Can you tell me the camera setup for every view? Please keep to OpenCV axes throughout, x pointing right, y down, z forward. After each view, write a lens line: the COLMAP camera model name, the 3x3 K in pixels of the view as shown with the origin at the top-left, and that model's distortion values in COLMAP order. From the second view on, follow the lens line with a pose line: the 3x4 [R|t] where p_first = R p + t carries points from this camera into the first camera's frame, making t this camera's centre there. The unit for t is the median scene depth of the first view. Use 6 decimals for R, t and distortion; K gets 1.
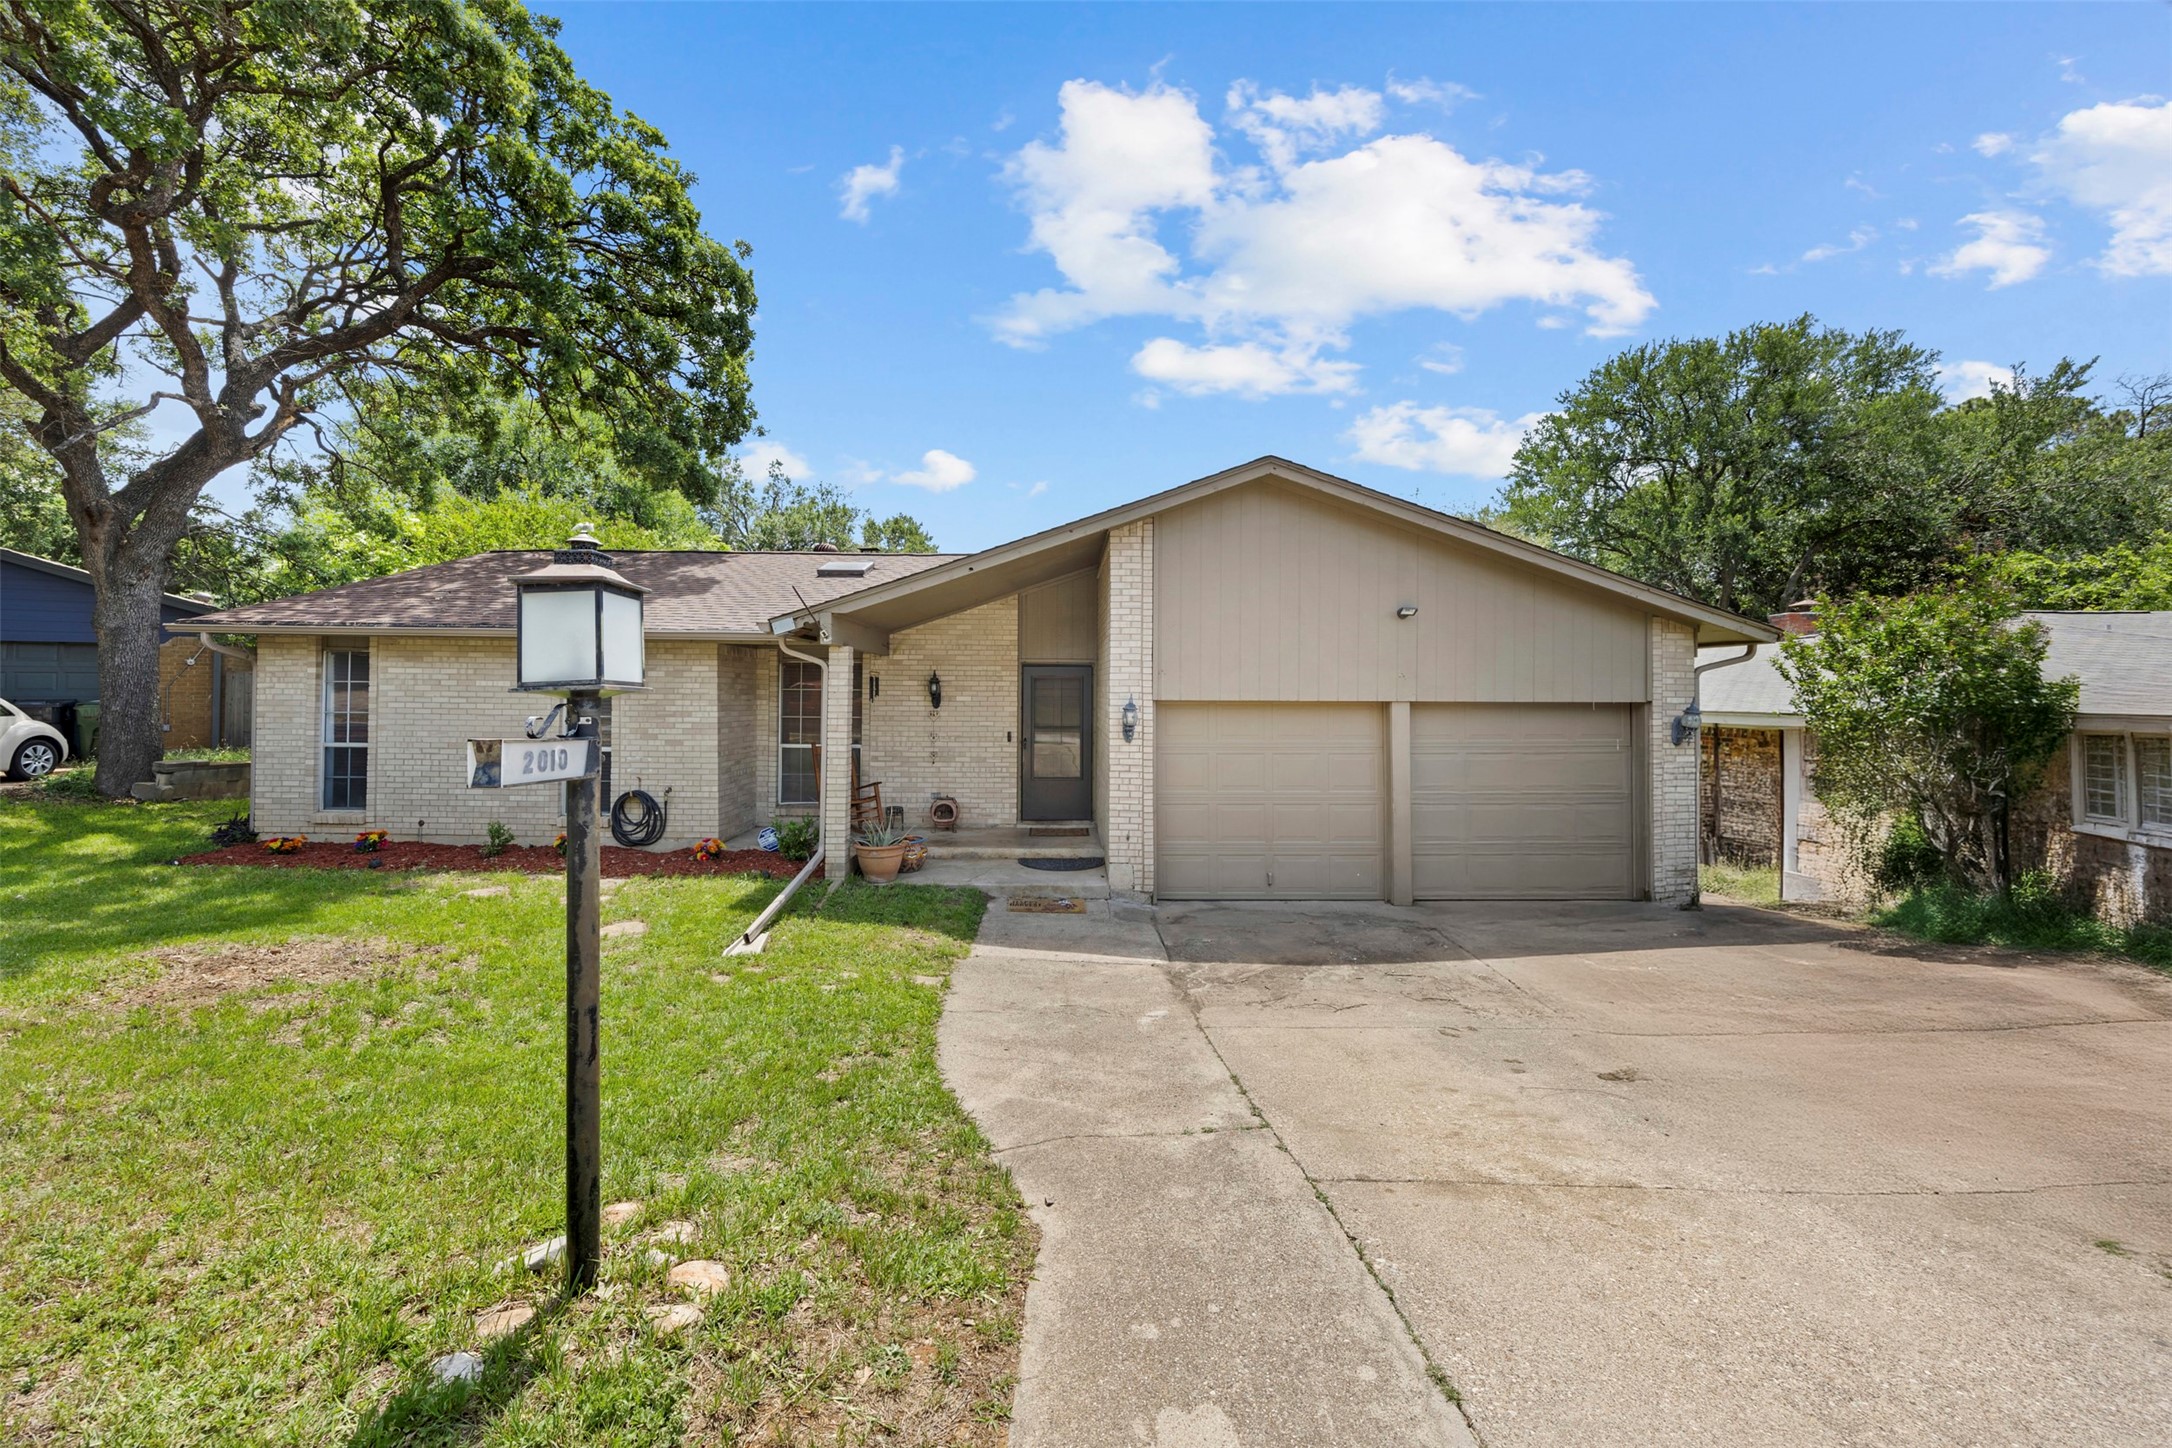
lens RADIAL K [[848.6, 0, 1087.5], [0, 848.6, 714.5], [0, 0, 1]] dist [-0.001553, 0.000055]
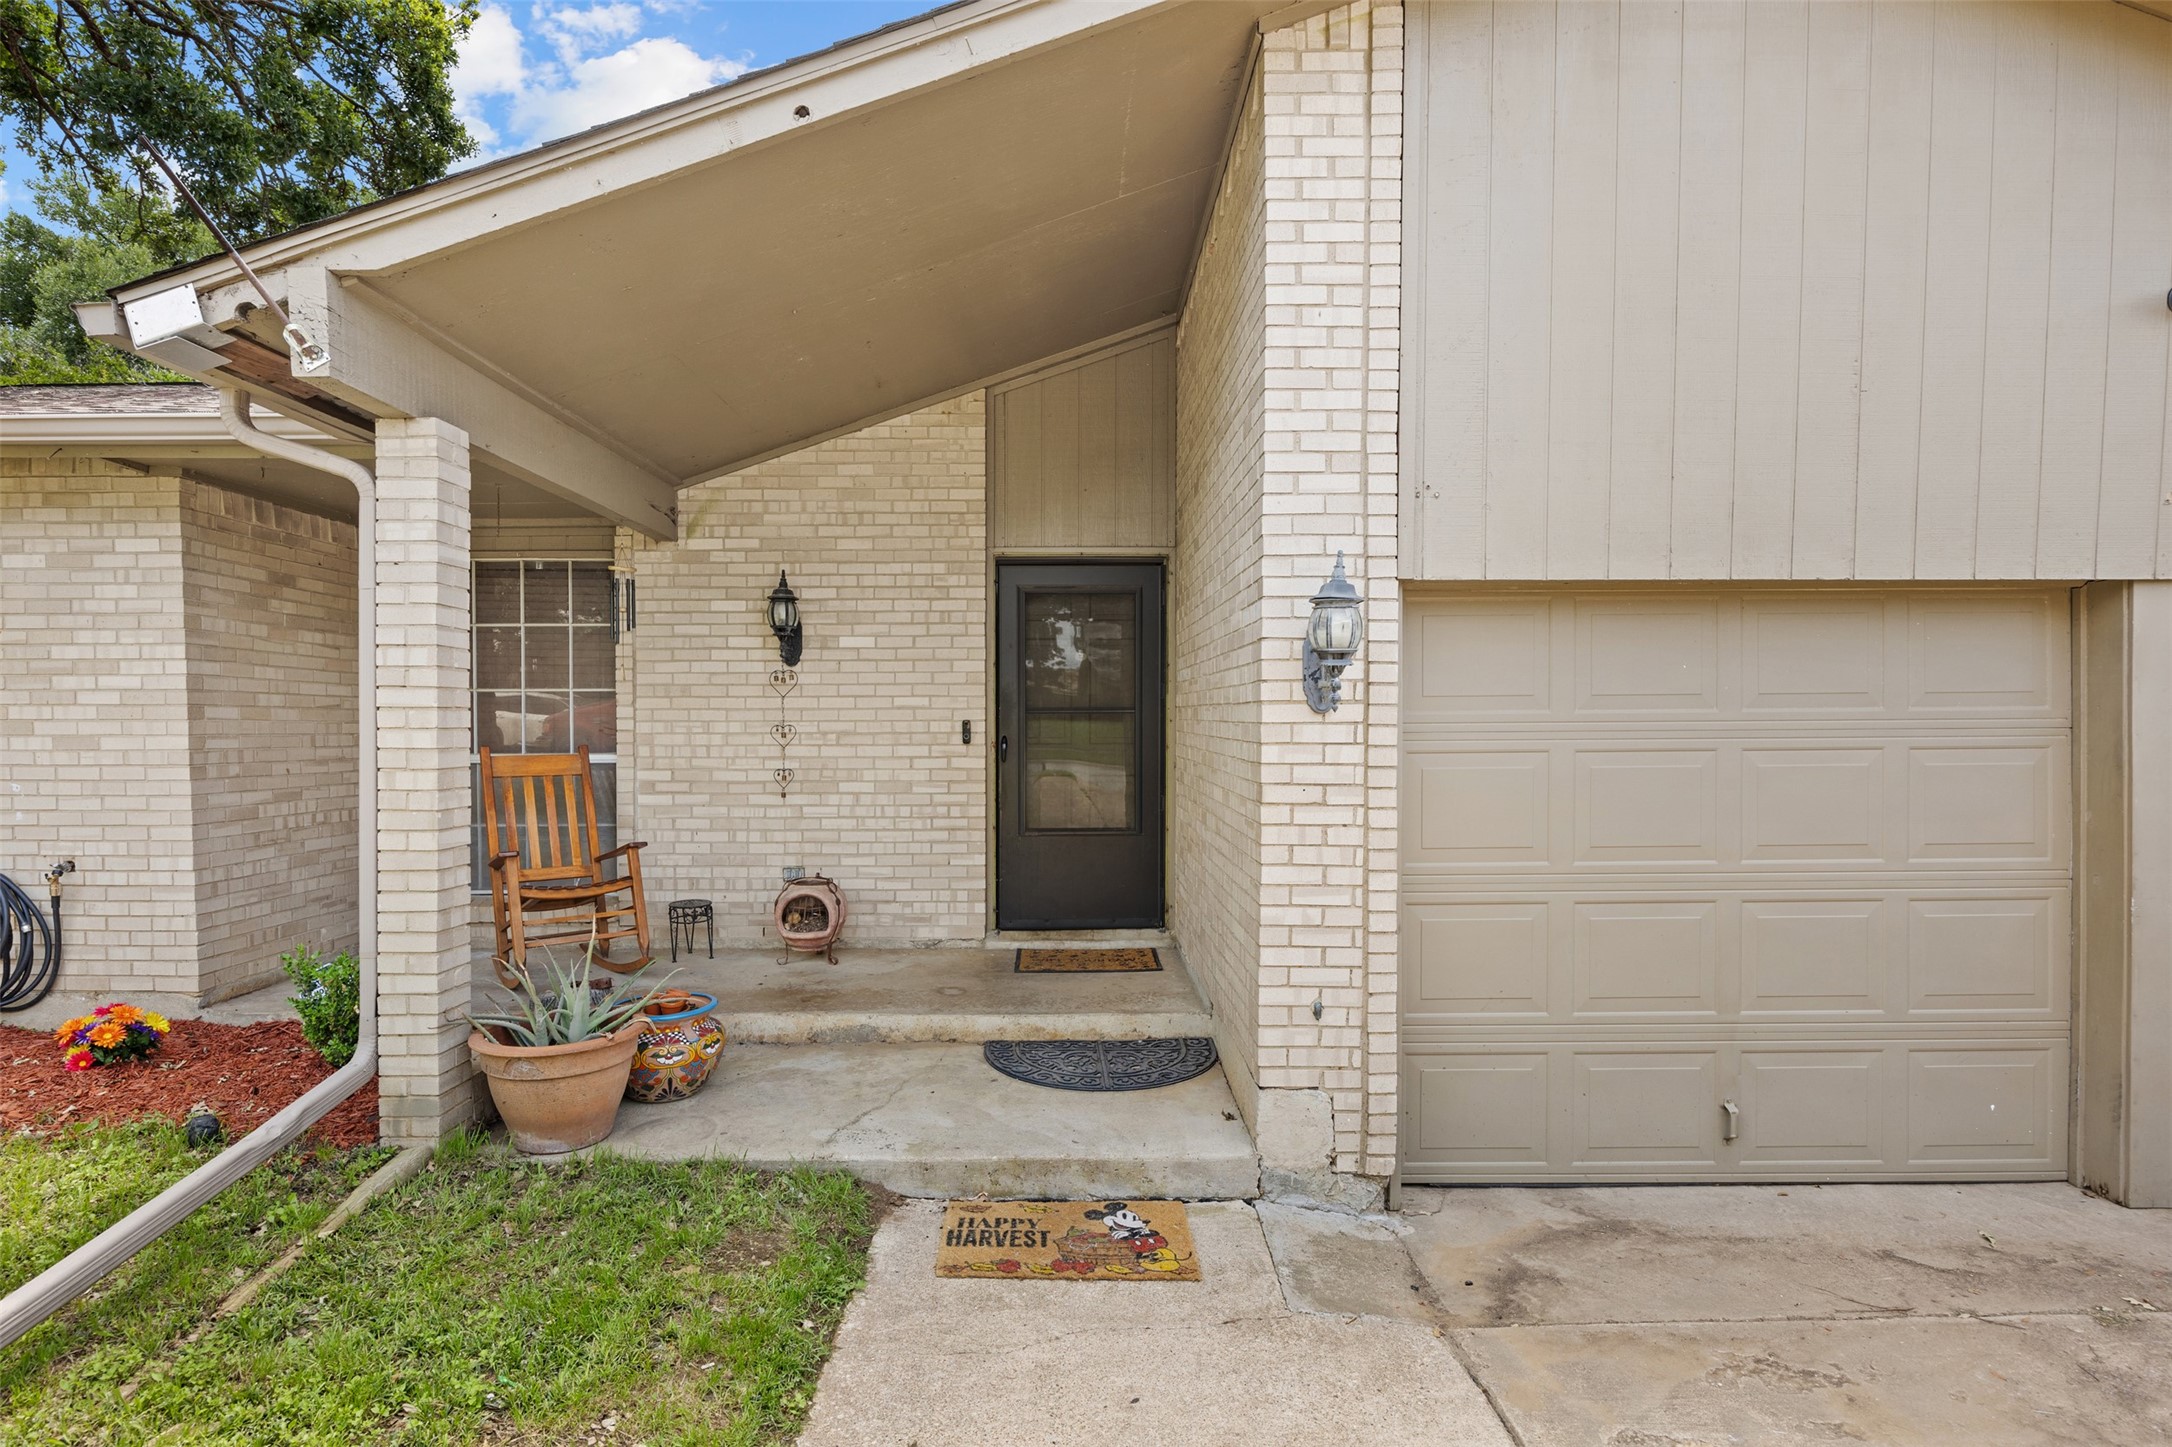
lens RADIAL K [[1131.7, 0, 1143.4], [0, 1131.7, 758.7], [0, 0, 1]] dist [-0.015292, -0.000580]
pose [[0.999320, -0.004894, 0.036554, -0.028319], [0.004560, 0.999947, 0.009217, 0.038423], [-0.036597, -0.009044, 0.999289, 0.487317]]
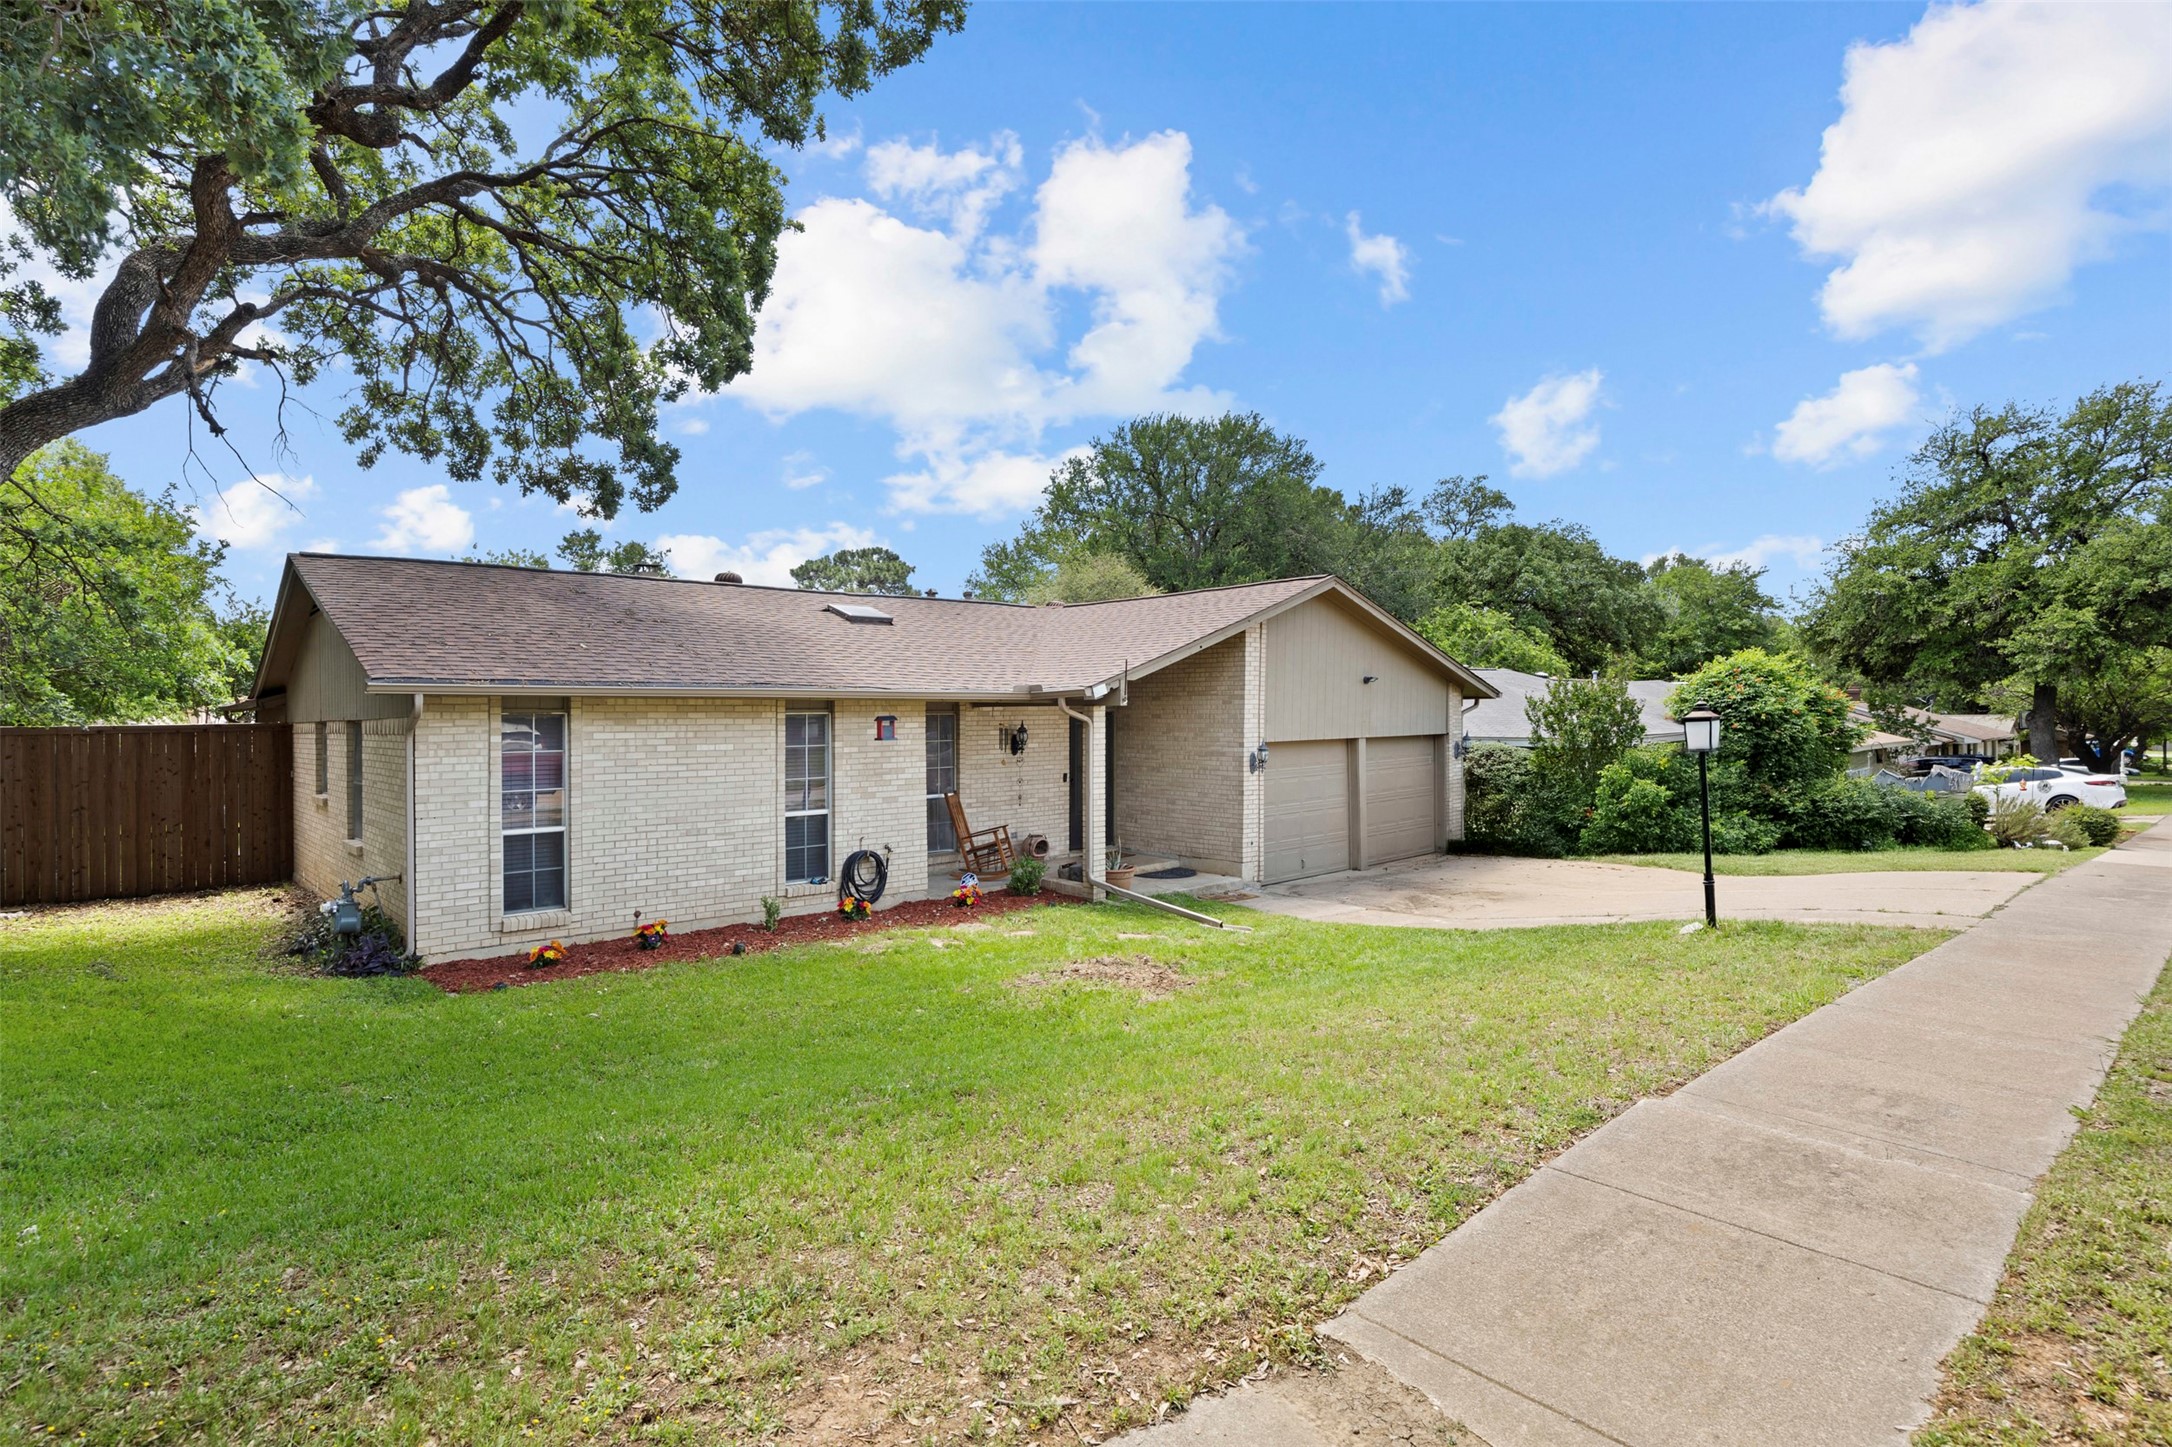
lens RADIAL K [[1131.7, 0, 1143.4], [0, 1131.7, 758.7], [0, 0, 1]] dist [-0.015292, -0.000580]
pose [[0.708527, -0.043819, 0.704322, -1.225577], [0.034933, 0.999025, 0.027012, -0.041111], [-0.704818, 0.005465, 0.709367, -0.165957]]
